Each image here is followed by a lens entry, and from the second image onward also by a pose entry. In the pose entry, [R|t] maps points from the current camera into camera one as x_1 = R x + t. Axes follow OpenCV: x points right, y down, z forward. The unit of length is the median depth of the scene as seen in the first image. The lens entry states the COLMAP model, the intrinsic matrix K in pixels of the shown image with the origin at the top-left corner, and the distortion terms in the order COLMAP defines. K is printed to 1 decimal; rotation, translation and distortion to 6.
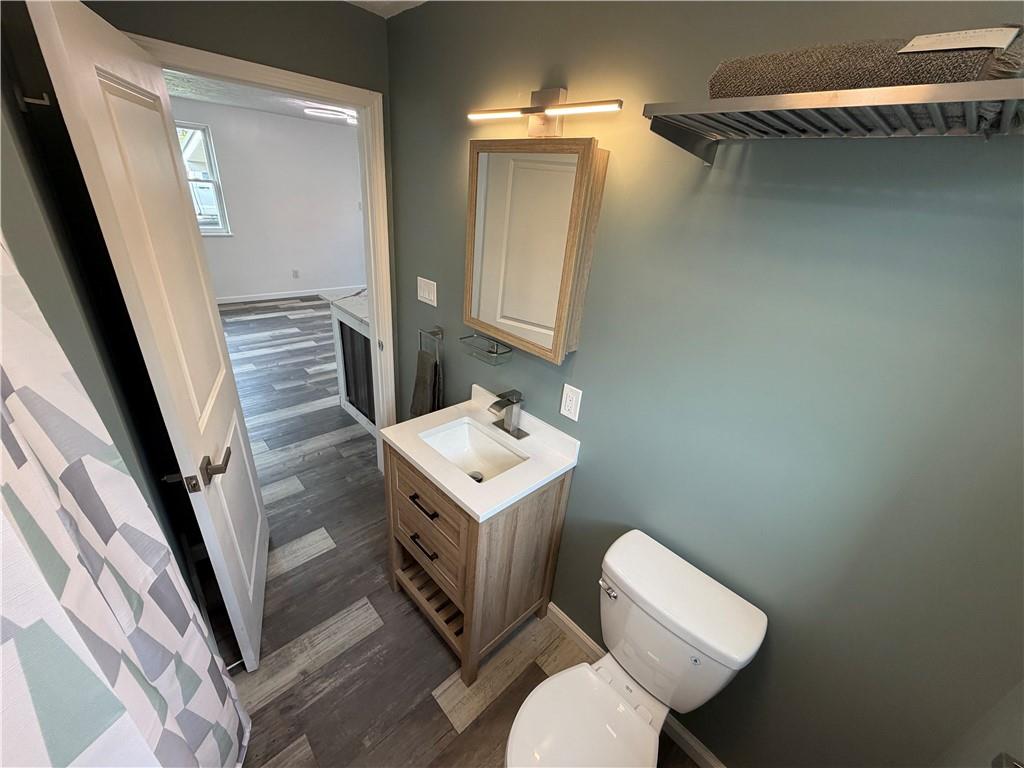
lens RADIAL K [[409.3, 0, 508.6], [0, 409.3, 389.4], [0, 0, 1]] dist [0.001386, 0.000109]
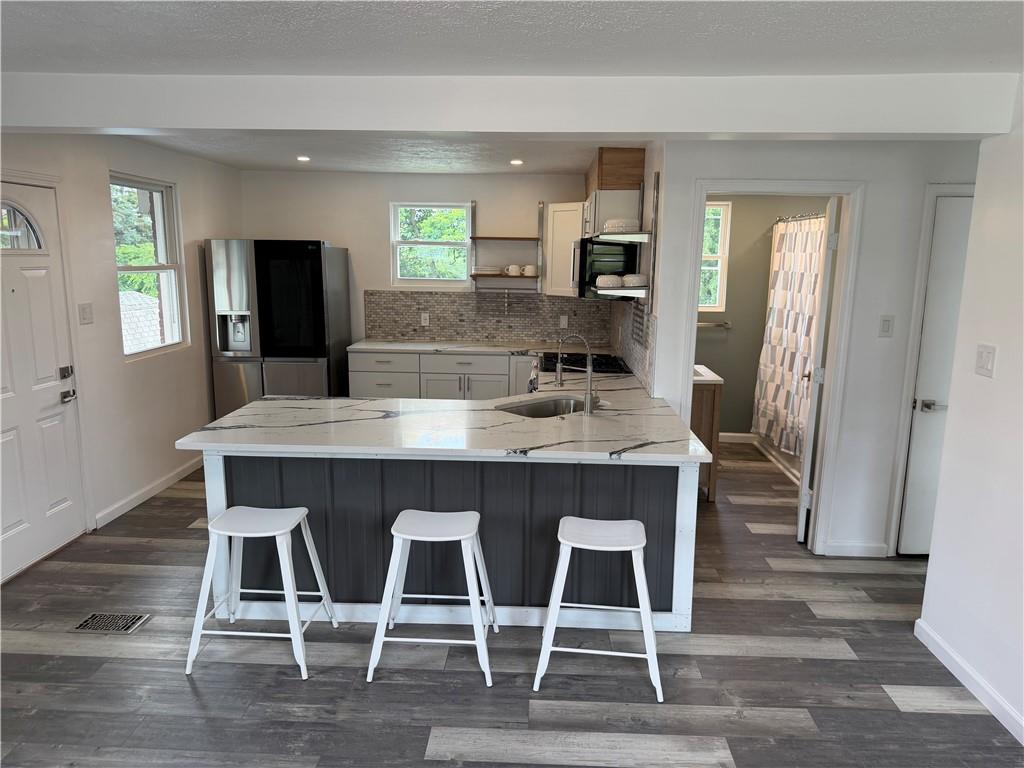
lens RADIAL K [[718.6, 0, 515.1], [0, 718.6, 390.8], [0, 0, 1]] dist [0.020699, -0.020421]
pose [[-0.696359, -0.234043, 0.678460, -0.798412], [0.242544, 0.812970, 0.529388, -0.757635], [-0.675467, 0.533200, -0.509354, 1.431501]]
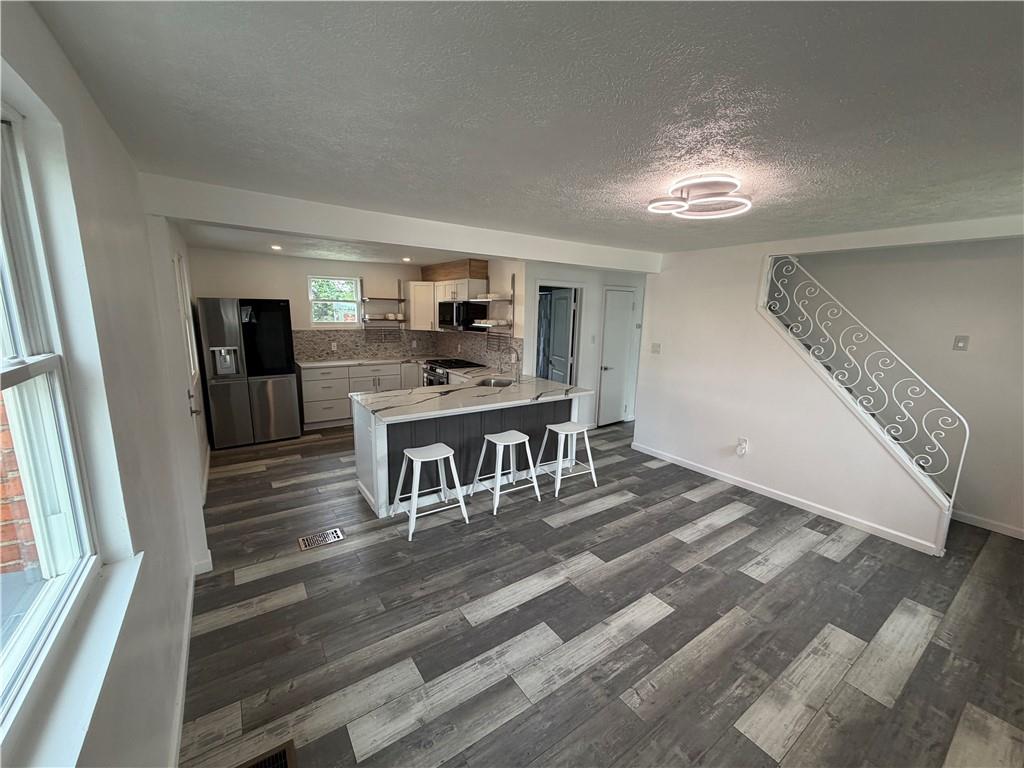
lens RADIAL K [[409.3, 0, 505.2], [0, 409.3, 383.2], [0, 0, 1]] dist [0.001386, 0.000109]
pose [[-0.981230, -0.141785, 0.130708, -0.316536], [-0.035501, 0.799033, 0.600238, -0.938478], [-0.189545, 0.584331, -0.789069, 1.884695]]
